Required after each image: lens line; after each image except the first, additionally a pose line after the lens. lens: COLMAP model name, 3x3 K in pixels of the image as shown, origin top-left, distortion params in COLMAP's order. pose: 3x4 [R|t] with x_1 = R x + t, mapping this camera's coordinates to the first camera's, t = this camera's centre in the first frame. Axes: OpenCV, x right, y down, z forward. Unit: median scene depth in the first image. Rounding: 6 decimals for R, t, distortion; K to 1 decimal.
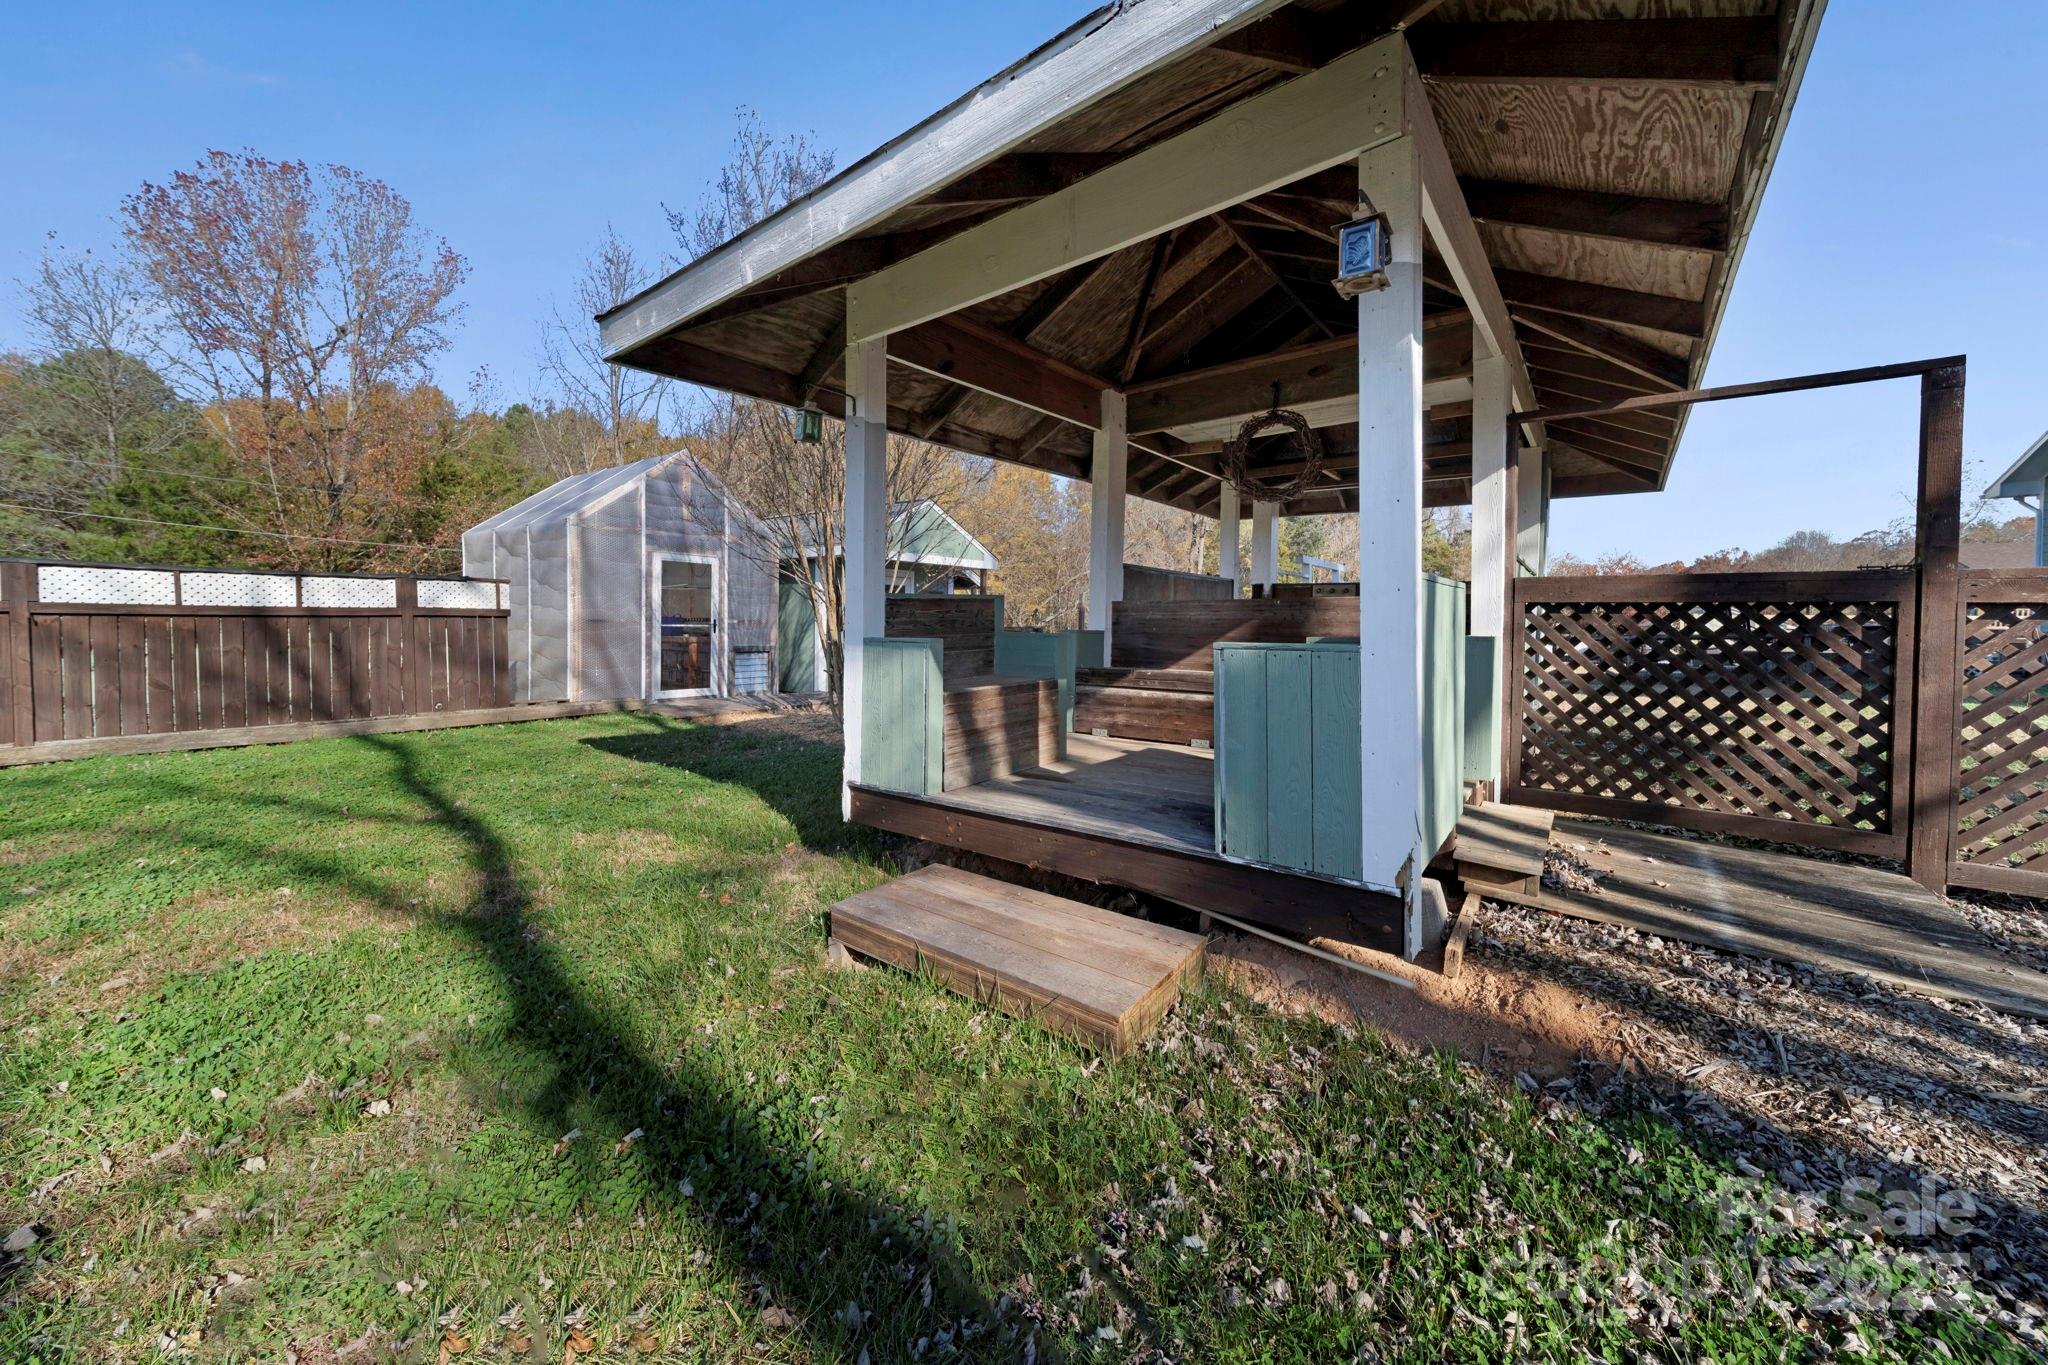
lens RADIAL K [[730.2, 0, 1029.0], [0, 730.2, 653.1], [0, 0, 1]] dist [0.002129, -0.000071]
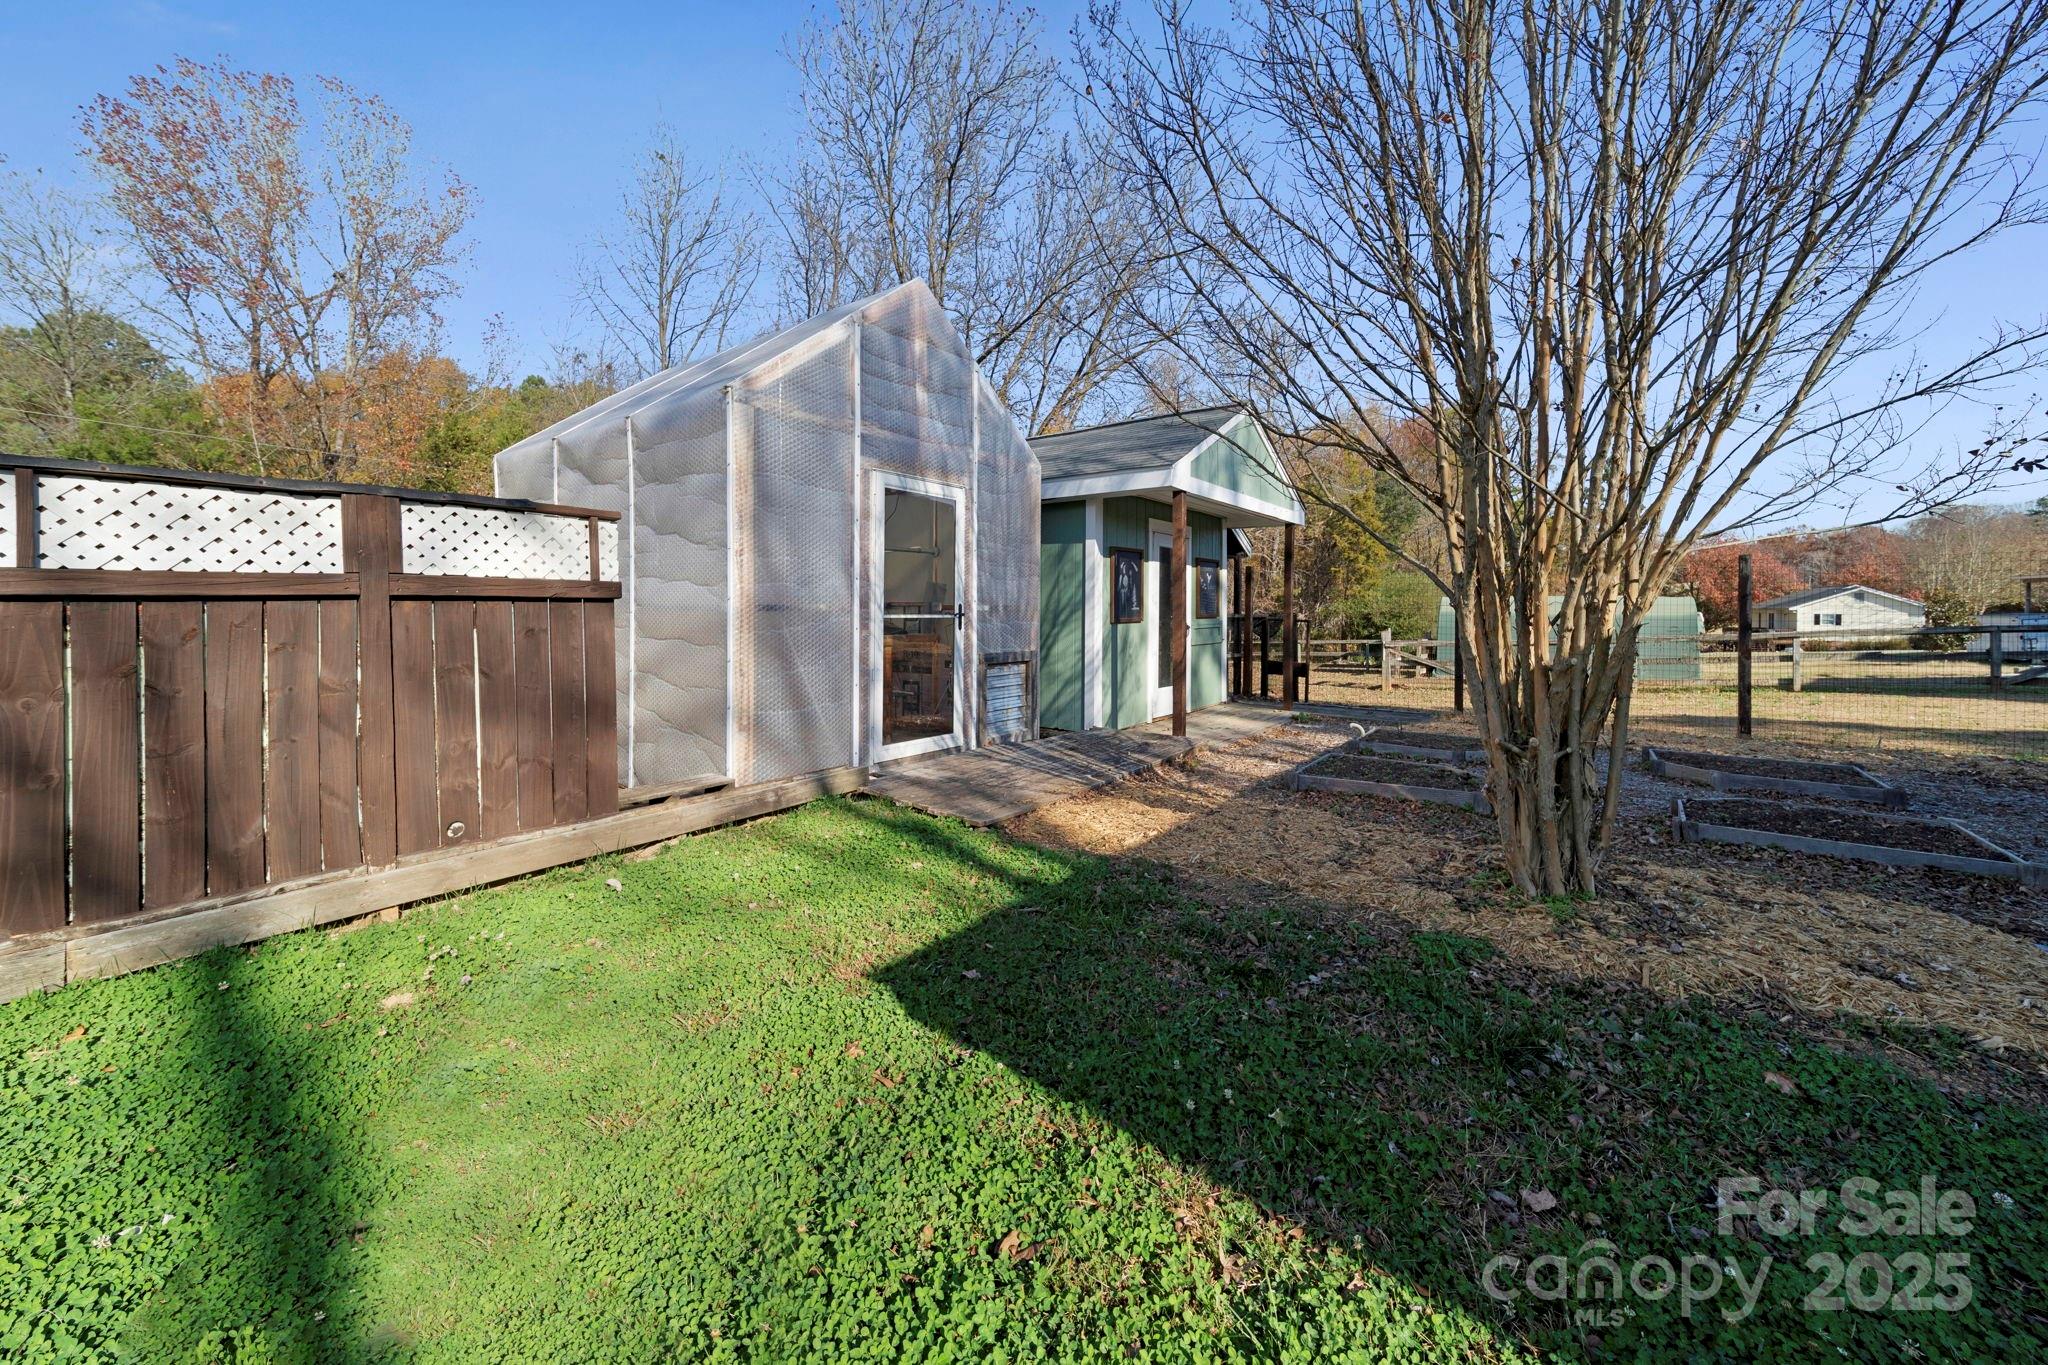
lens RADIAL K [[755.5, 0, 1023.5], [0, 755.5, 634.6], [0, 0, 1]] dist [0.002040, 0.007025]
pose [[0.999507, -0.002721, -0.031266, -0.378129], [0.002529, 0.999978, -0.006172, -0.021068], [0.031282, 0.006090, 0.999492, 0.465361]]
